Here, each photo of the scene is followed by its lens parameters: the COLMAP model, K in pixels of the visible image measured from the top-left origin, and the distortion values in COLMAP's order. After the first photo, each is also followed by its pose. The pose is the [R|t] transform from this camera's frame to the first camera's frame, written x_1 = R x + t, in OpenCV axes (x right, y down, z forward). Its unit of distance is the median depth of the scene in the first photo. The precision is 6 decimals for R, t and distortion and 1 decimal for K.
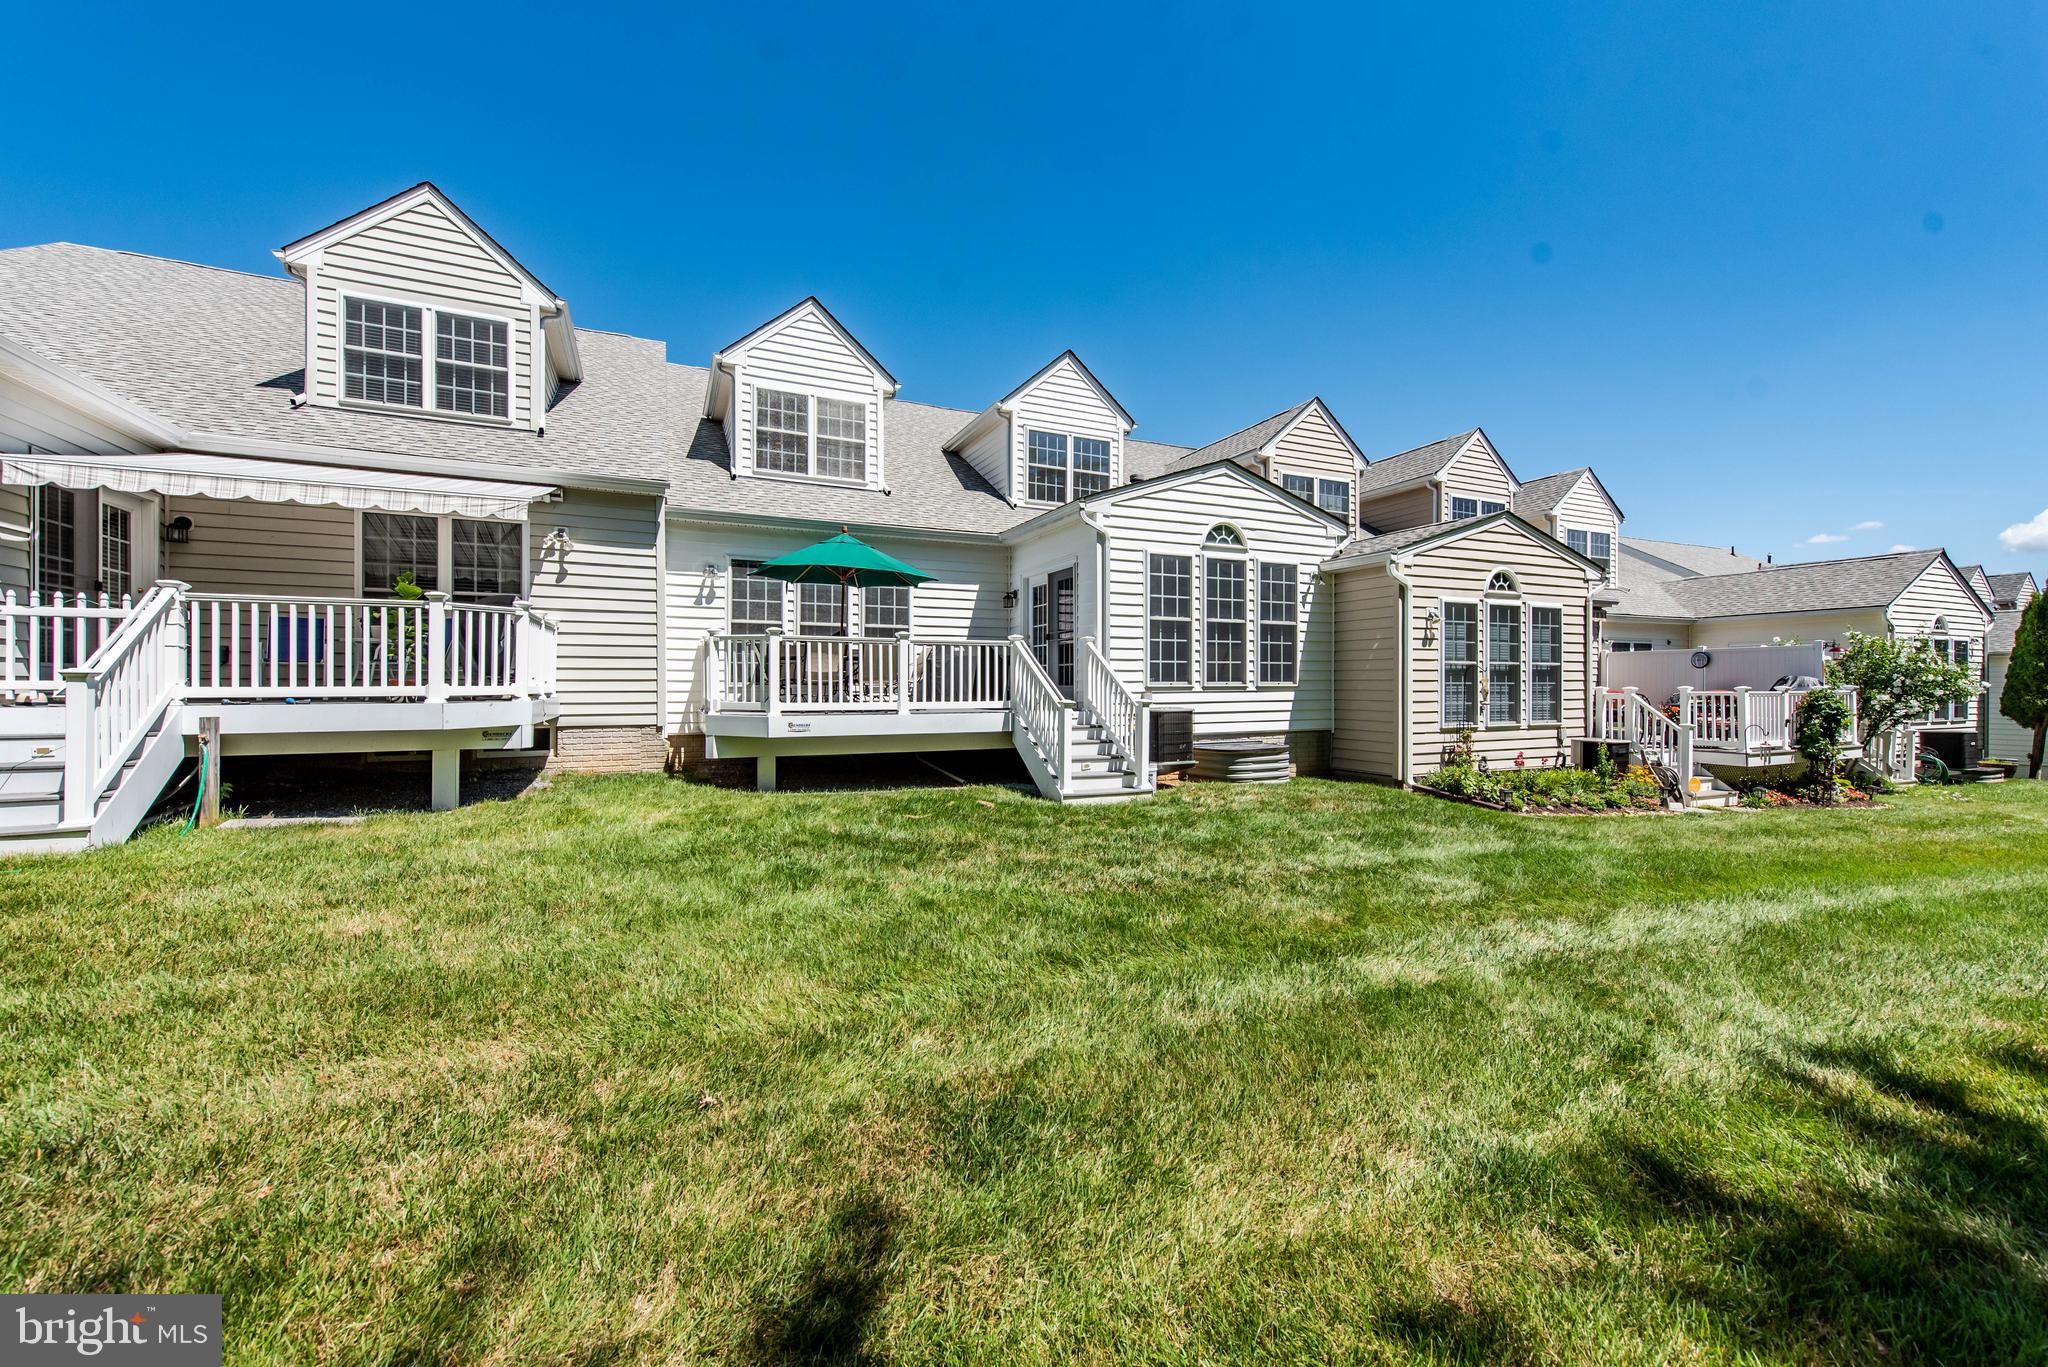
lens RADIAL K [[803.4, 0, 1025.7], [0, 803.4, 679.6], [0, 0, 1]] dist [0.013531, -0.003224]
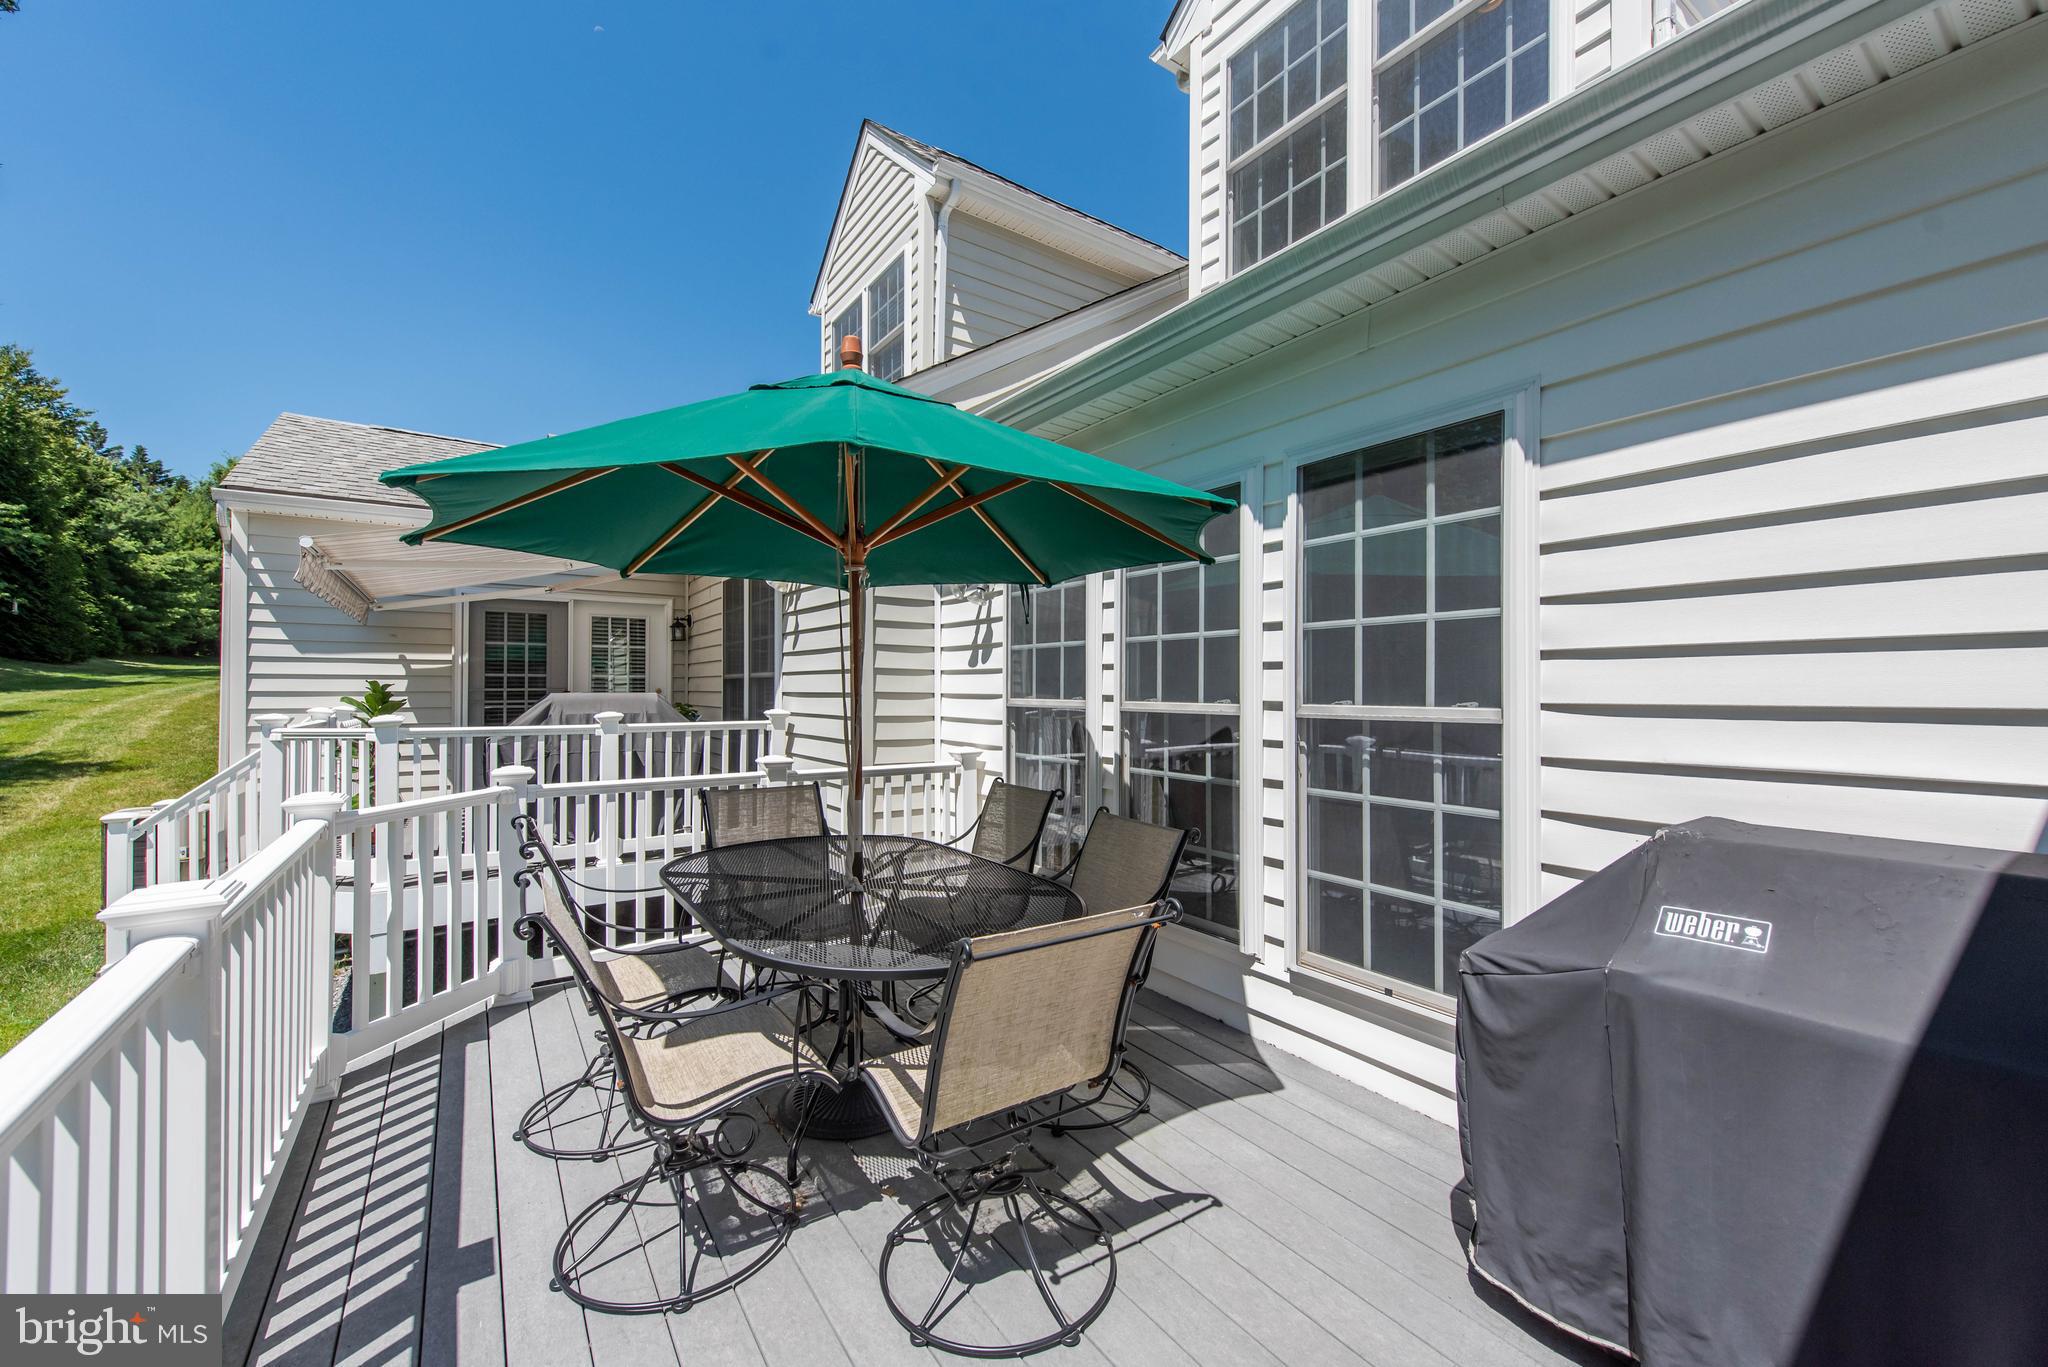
lens RADIAL K [[803.4, 0, 1024.1], [0, 803.4, 693.8], [0, 0, 1]] dist [0.013531, -0.003224]
pose [[0.169893, -0.001152, -0.985462, 0.022084], [-0.001878, 0.999997, -0.001493, -0.077045], [0.985461, 0.002104, 0.169891, 0.950509]]
